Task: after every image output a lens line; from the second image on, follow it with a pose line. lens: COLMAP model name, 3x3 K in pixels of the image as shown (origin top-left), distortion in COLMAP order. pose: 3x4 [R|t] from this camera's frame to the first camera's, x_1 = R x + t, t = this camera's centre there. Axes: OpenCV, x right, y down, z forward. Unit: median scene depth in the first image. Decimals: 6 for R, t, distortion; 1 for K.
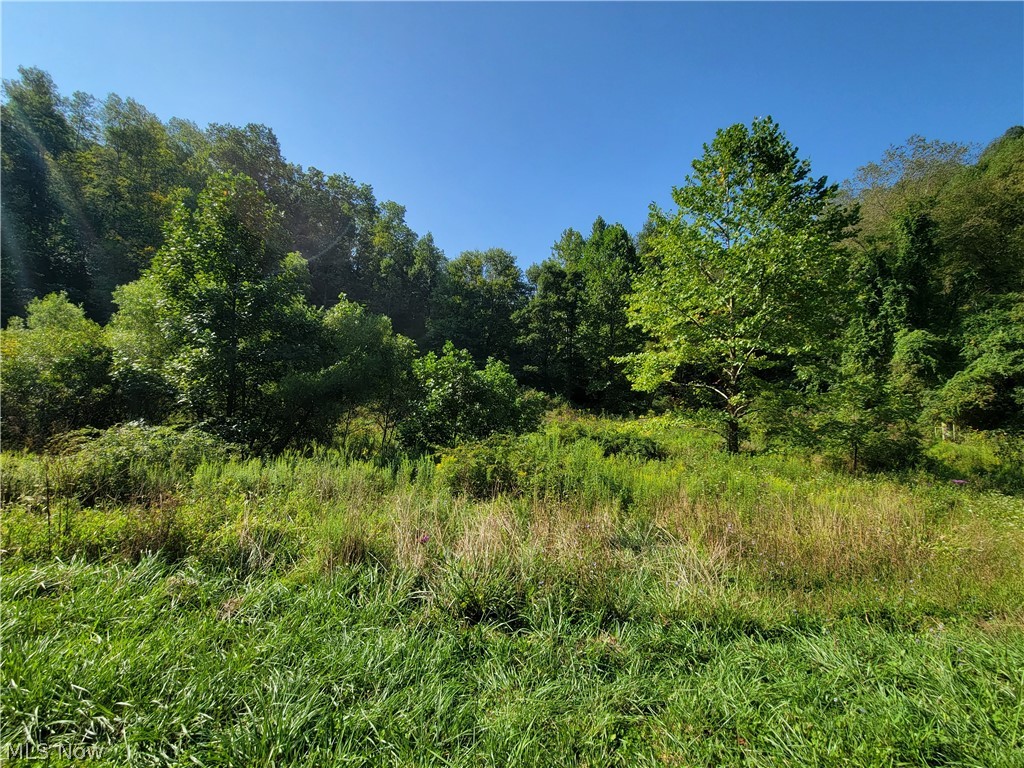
lens RADIAL K [[415.8, 0, 521.4], [0, 415.8, 387.3], [0, 0, 1]] dist [-0.003781, -0.000743]
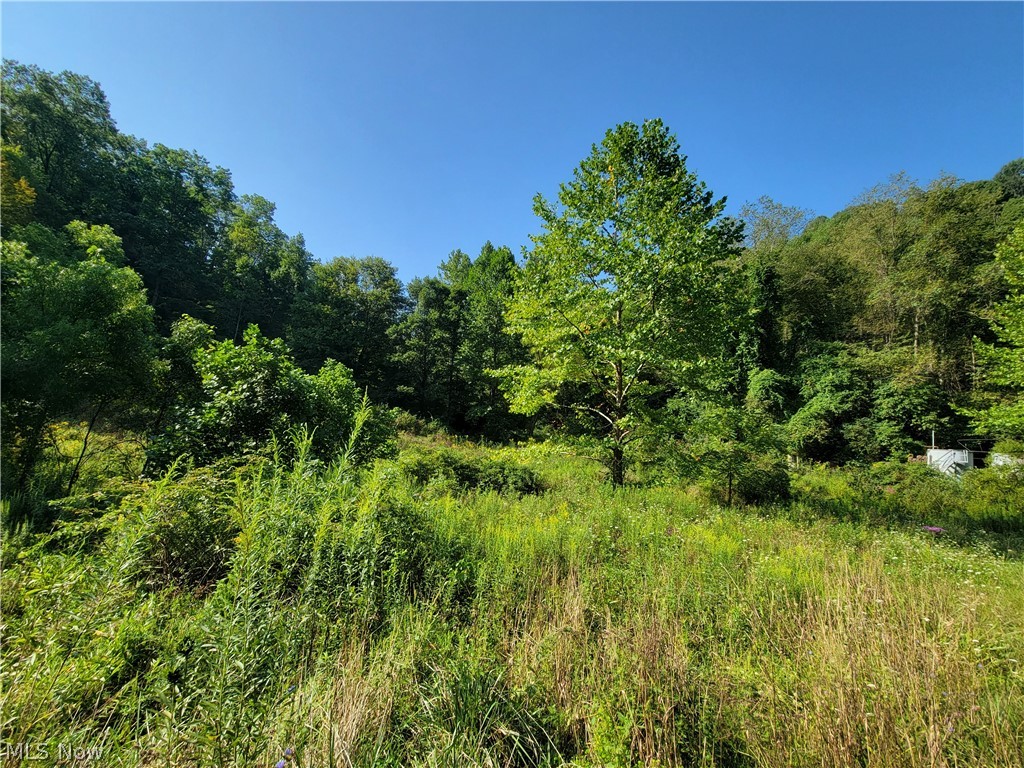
lens RADIAL K [[415.8, 0, 506.1], [0, 415.8, 386.7], [0, 0, 1]] dist [-0.003781, -0.000743]
pose [[0.971821, 0.050262, 0.230298, 0.038545], [-0.033689, 0.996588, -0.075343, 0.014320], [-0.233299, 0.065461, 0.970199, 0.107447]]
